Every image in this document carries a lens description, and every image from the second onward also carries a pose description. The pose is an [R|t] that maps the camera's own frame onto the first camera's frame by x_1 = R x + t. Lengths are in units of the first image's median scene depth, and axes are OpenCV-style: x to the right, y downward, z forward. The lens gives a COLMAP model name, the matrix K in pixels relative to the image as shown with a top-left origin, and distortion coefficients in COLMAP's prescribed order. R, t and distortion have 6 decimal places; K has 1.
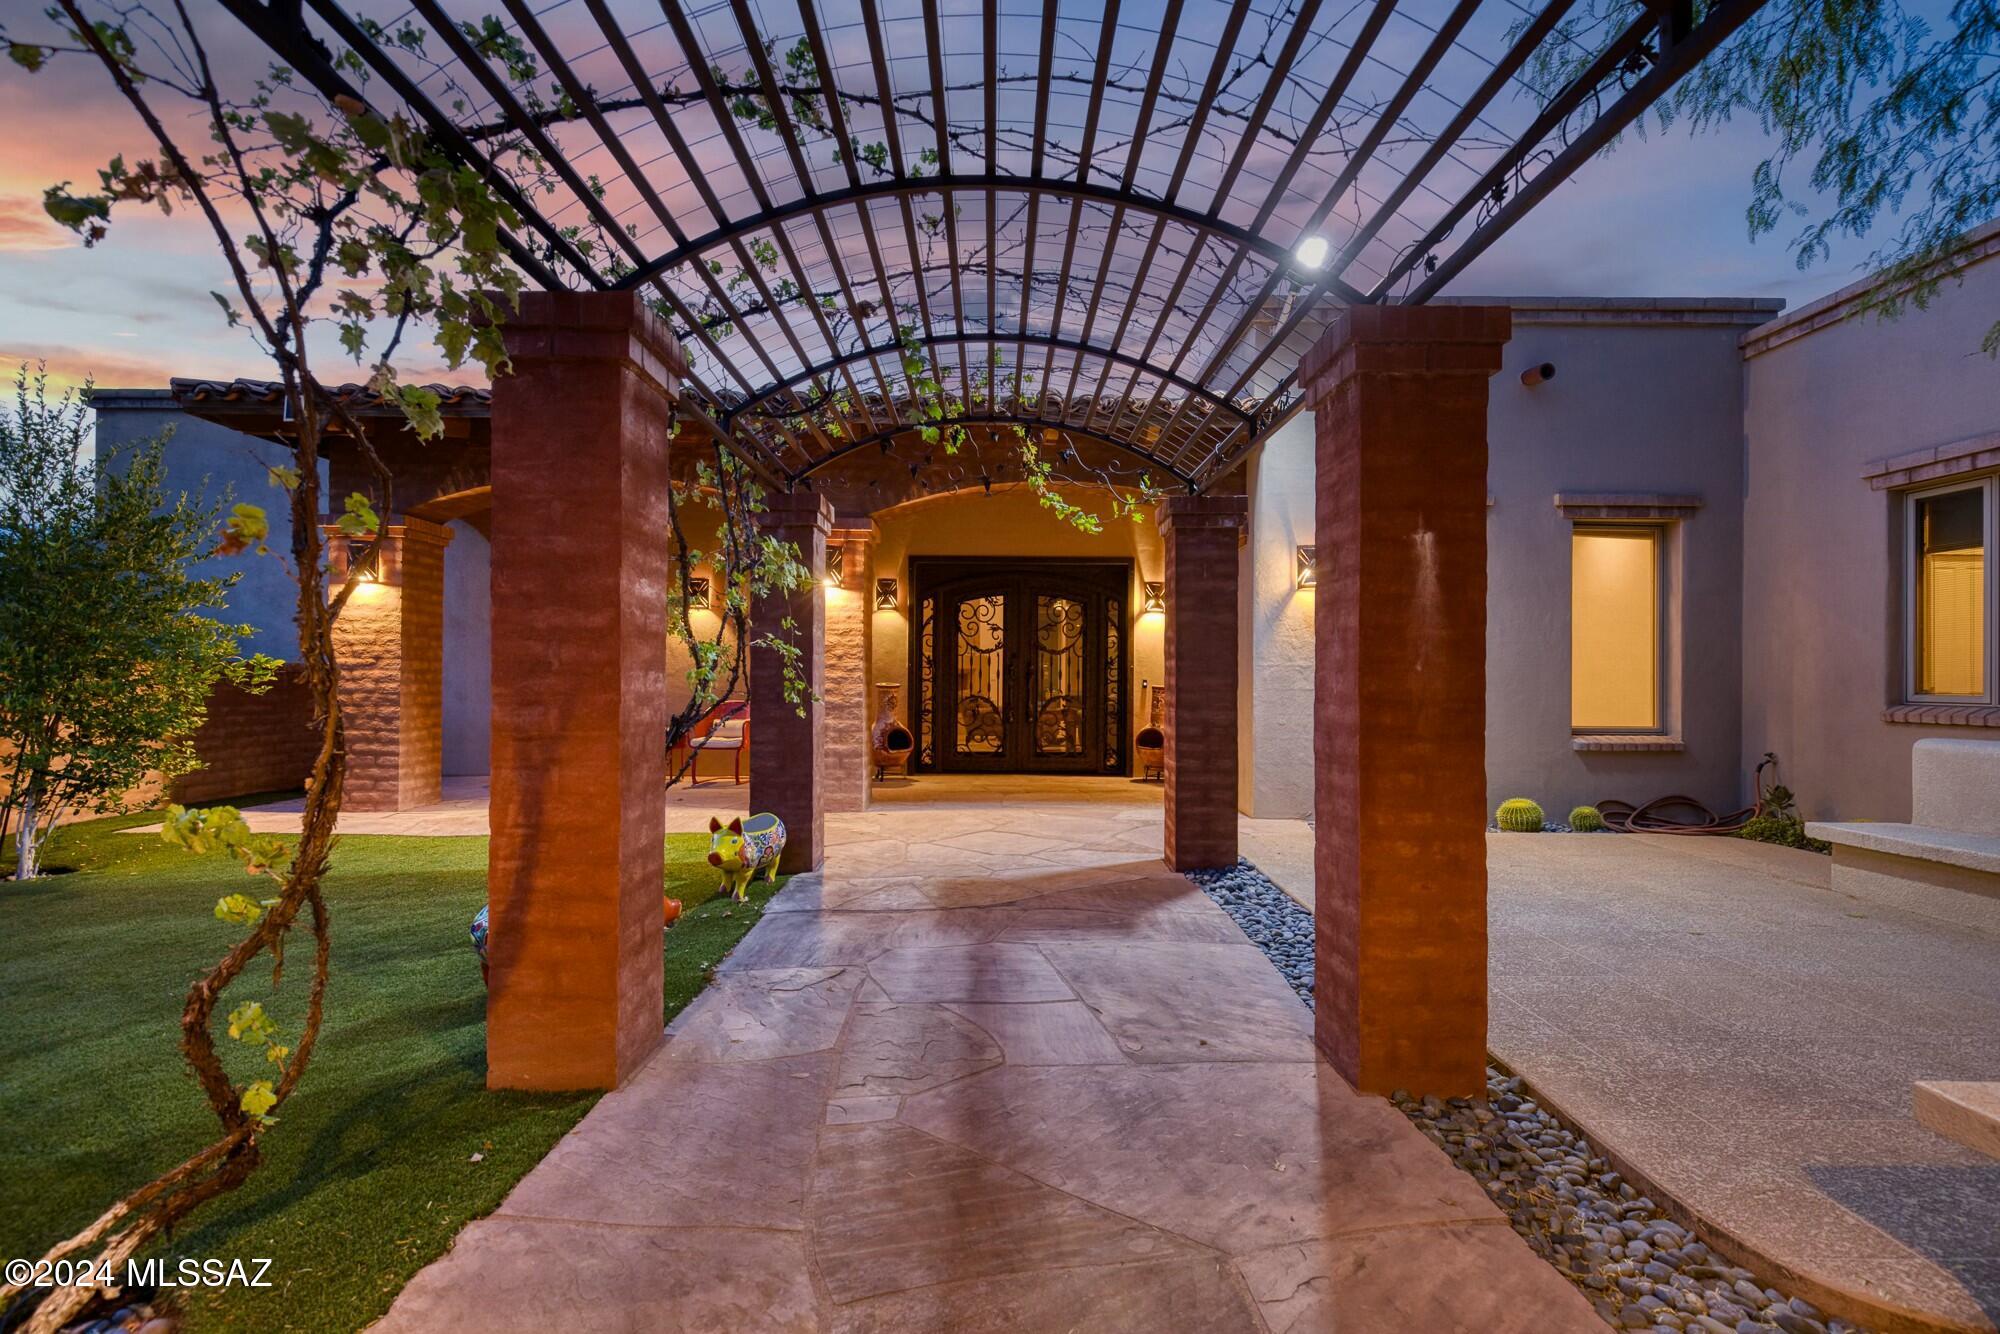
lens RADIAL K [[920.6, 0, 1000.0], [0, 920.6, 667.0], [0, 0, 1]] dist [0.003552, -0.000340]
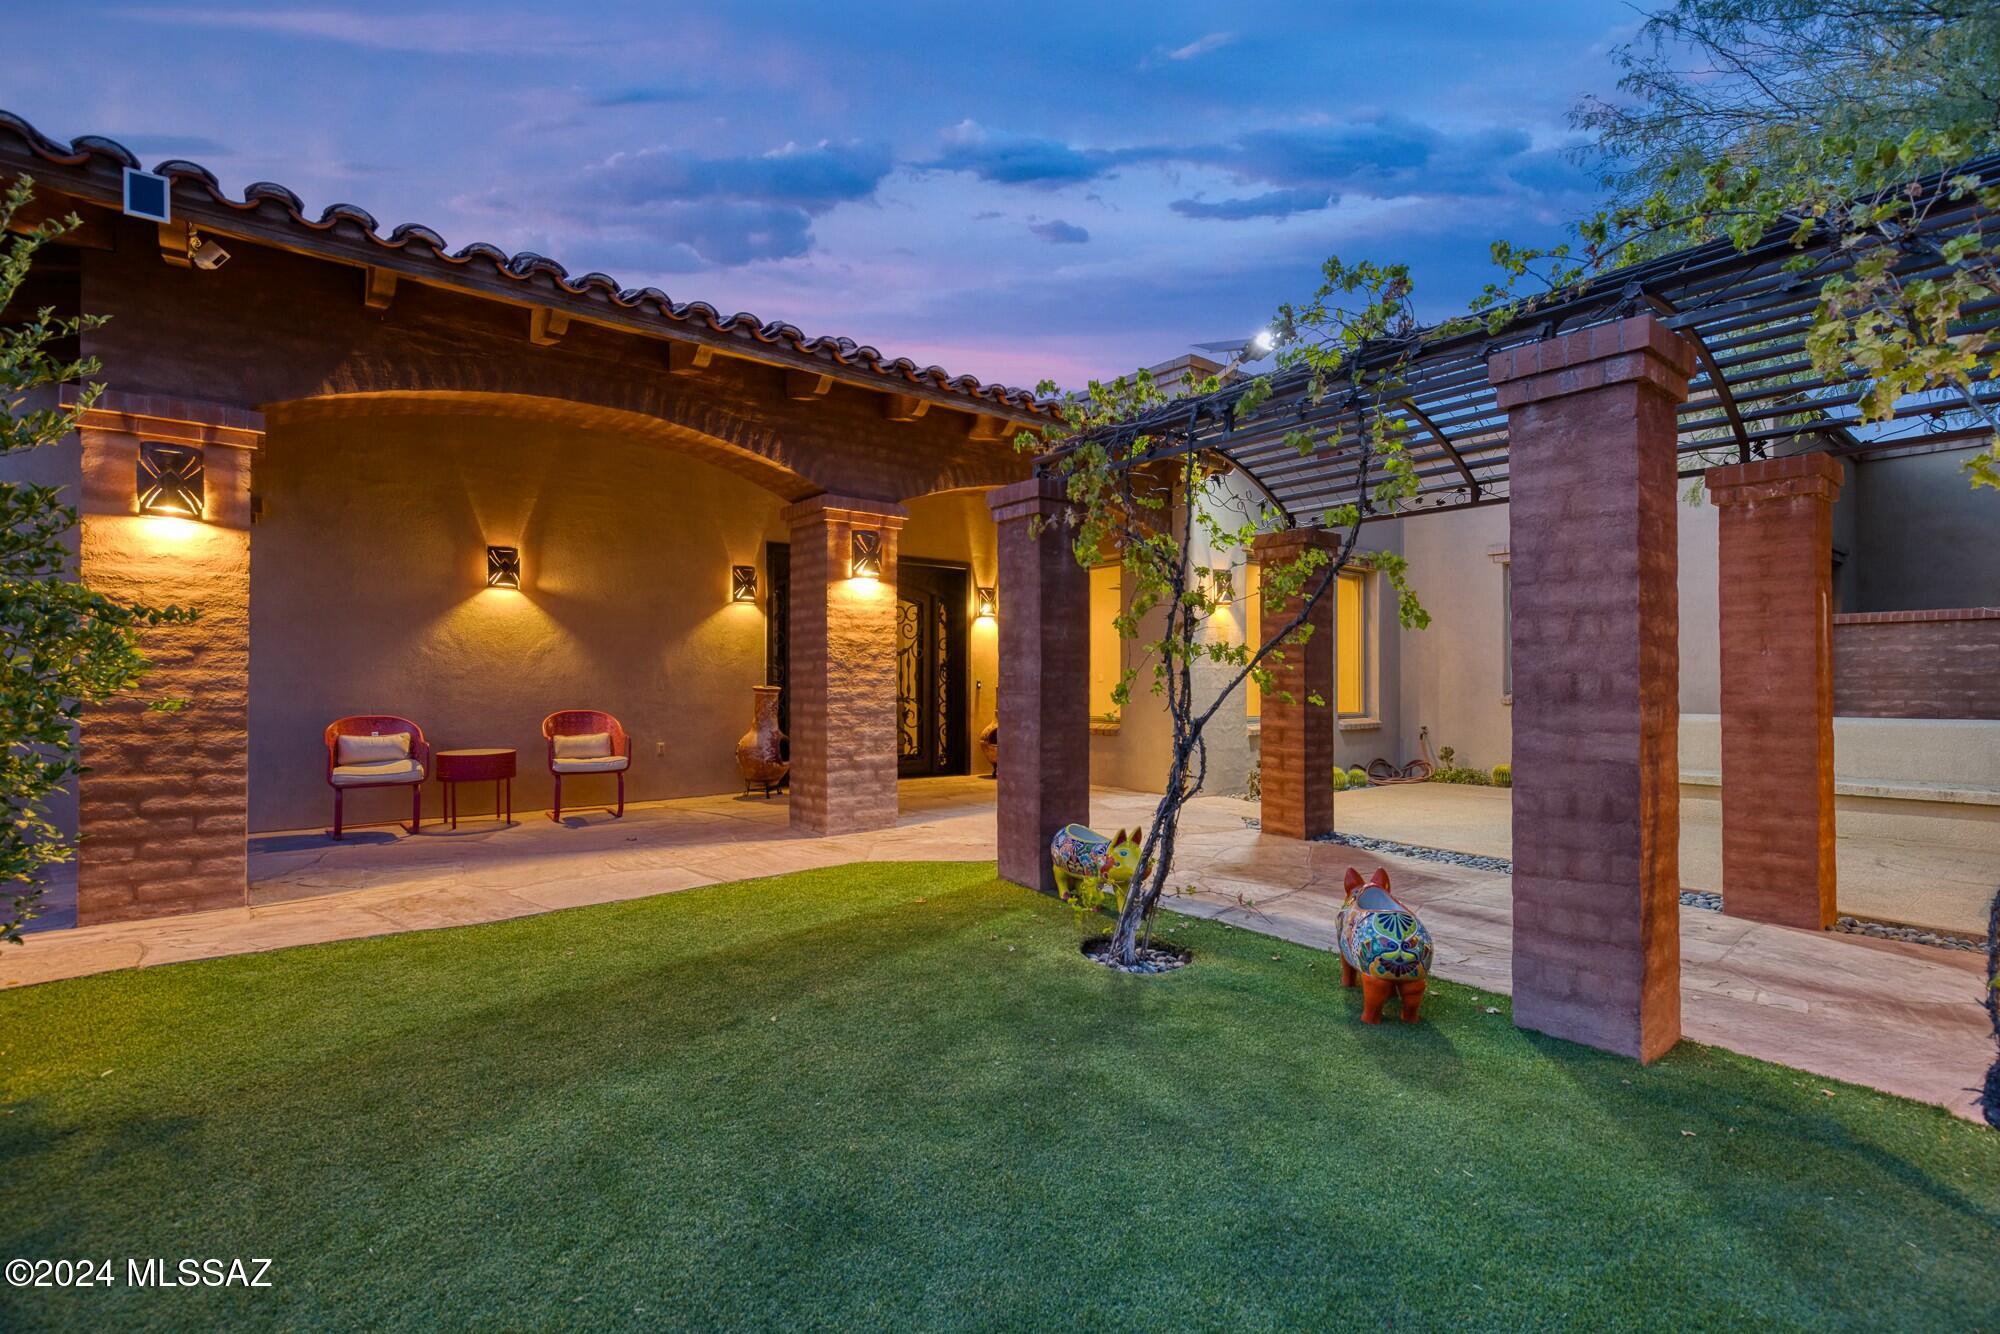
lens RADIAL K [[920.6, 0, 1000.0], [0, 920.6, 667.0], [0, 0, 1]] dist [0.003552, -0.000340]
pose [[0.785350, 0.005297, 0.619029, -0.637215], [-0.002638, 0.999983, -0.005209, 0.003454], [-0.619046, 0.002457, 0.785351, 0.224650]]
